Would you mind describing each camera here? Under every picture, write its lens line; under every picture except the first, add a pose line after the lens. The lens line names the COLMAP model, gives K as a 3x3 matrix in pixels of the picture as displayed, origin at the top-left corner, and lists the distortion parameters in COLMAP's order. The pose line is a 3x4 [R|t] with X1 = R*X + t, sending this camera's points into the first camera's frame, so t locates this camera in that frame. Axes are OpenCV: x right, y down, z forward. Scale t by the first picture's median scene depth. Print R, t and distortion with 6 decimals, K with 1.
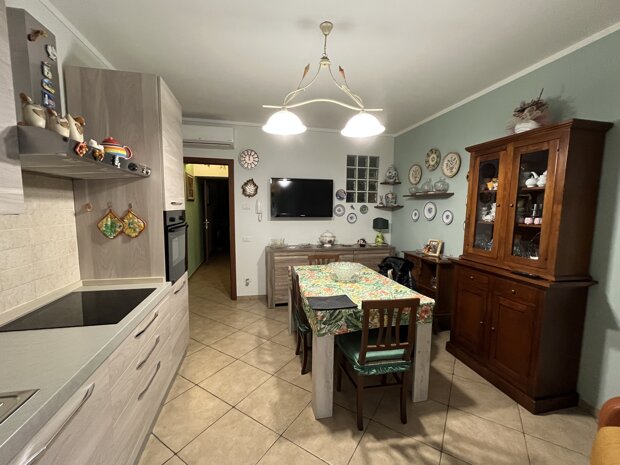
lens RADIAL K [[264.5, 0, 310.1], [0, 264.5, 231.3], [0, 0, 1]] dist [-0.003997, -0.000537]
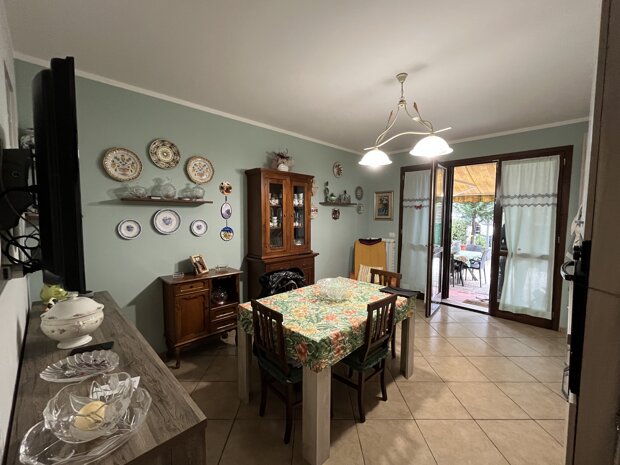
lens RADIAL K [[264.5, 0, 313.3], [0, 264.5, 232.1], [0, 0, 1]] dist [-0.003997, -0.000537]
pose [[-0.541819, -0.070965, 0.837494, -0.628574], [0.069040, 0.989304, 0.128494, -0.181789], [-0.837655, 0.127441, -0.531124, 1.636891]]
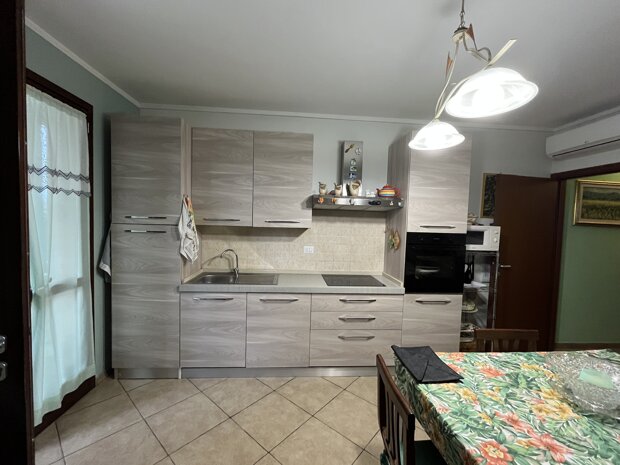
lens RADIAL K [[264.5, 0, 308.7], [0, 264.5, 235.1], [0, 0, 1]] dist [-0.003997, -0.000537]
pose [[-0.151587, 0.035573, -0.987804, 0.664400], [-0.129681, 0.989998, 0.055553, -0.059997], [0.979900, 0.136521, -0.145458, 0.605658]]
